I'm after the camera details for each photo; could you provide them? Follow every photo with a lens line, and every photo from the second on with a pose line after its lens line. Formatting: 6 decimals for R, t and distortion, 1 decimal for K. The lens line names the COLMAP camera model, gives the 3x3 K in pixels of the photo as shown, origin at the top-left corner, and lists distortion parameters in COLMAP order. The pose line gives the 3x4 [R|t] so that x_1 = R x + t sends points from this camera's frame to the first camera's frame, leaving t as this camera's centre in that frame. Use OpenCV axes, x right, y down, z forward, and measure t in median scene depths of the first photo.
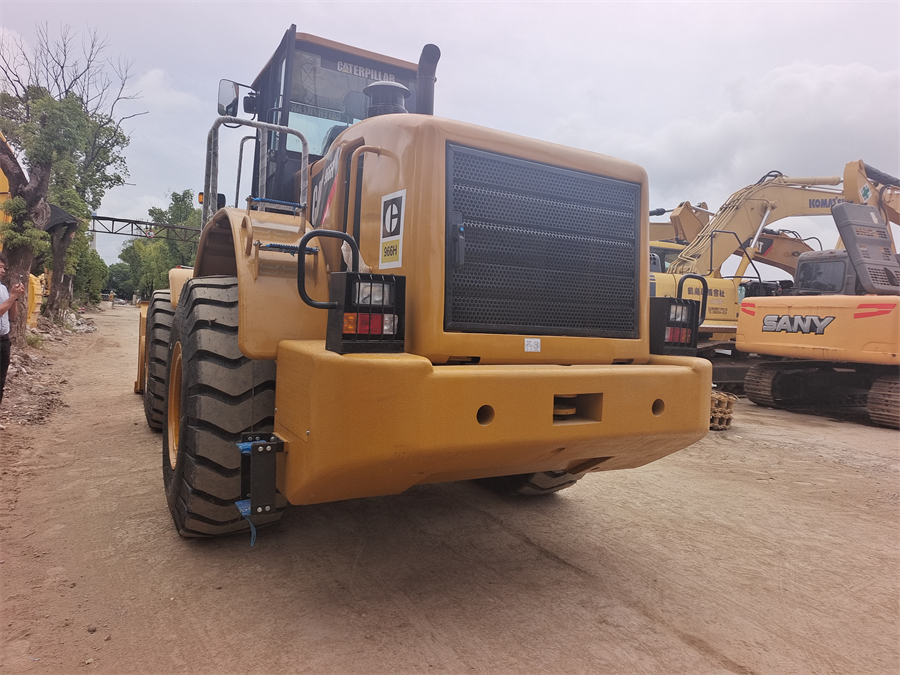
lens RADIAL K [[596.6, 0, 450.9], [0, 596.6, 335.4], [0, 0, 1]] dist [0.056808, -0.045907]
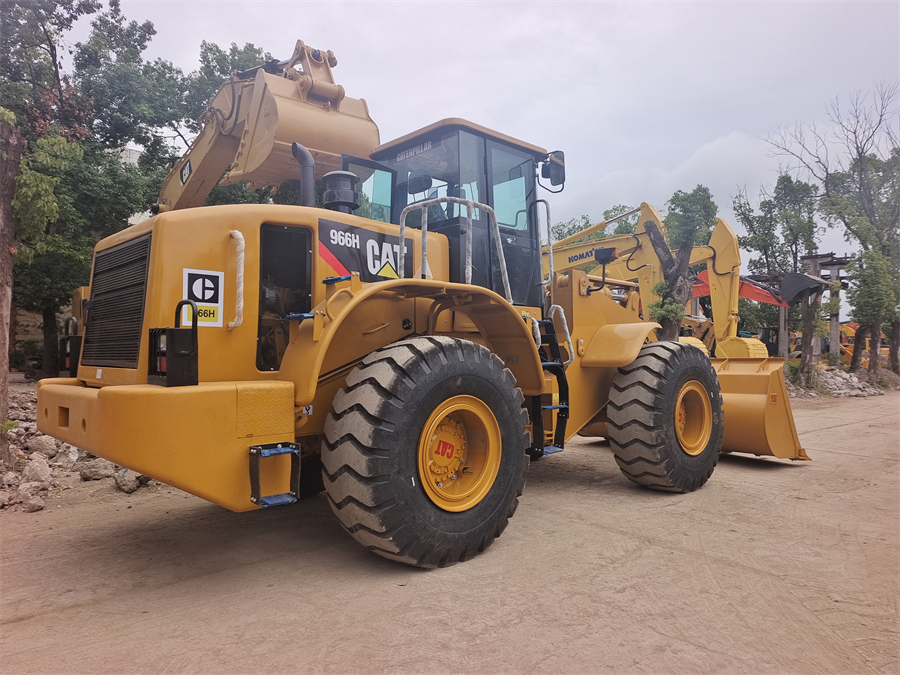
lens RADIAL K [[596.6, 0, 445.1], [0, 596.6, 339.8], [0, 0, 1]] dist [0.056808, -0.045907]
pose [[0.236566, -0.057069, -0.969938, 1.643087], [0.005964, 0.998340, -0.057285, -0.010098], [0.971597, 0.007767, 0.236514, 1.349882]]
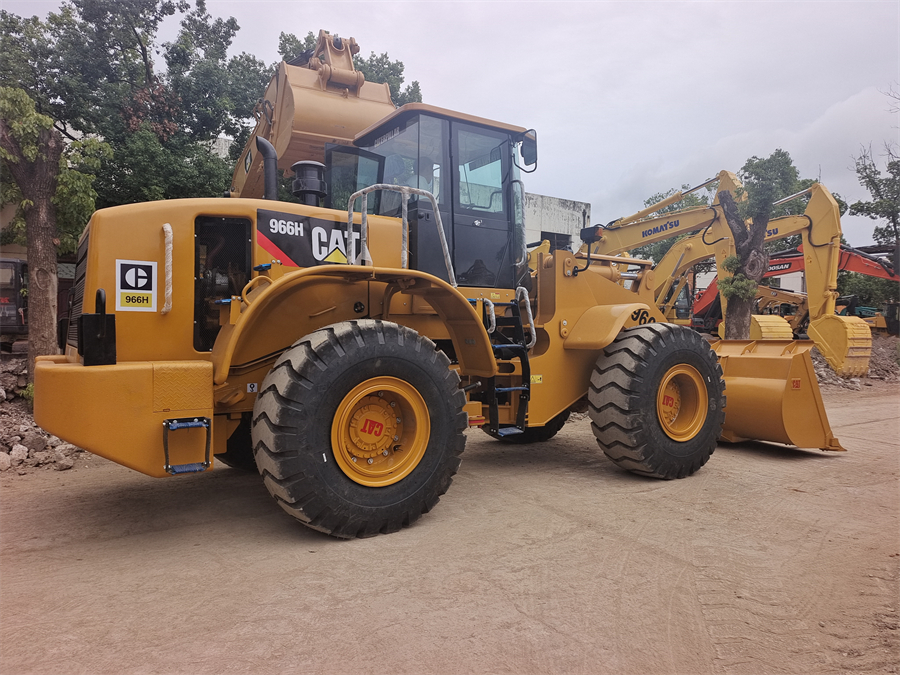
lens RADIAL K [[596.6, 0, 450.9], [0, 596.6, 339.3], [0, 0, 1]] dist [0.056808, -0.045907]
pose [[0.072430, -0.019443, -0.997184, 1.757871], [-0.003591, 0.999798, -0.019754, -0.023442], [0.997367, 0.005011, 0.072346, 1.785537]]
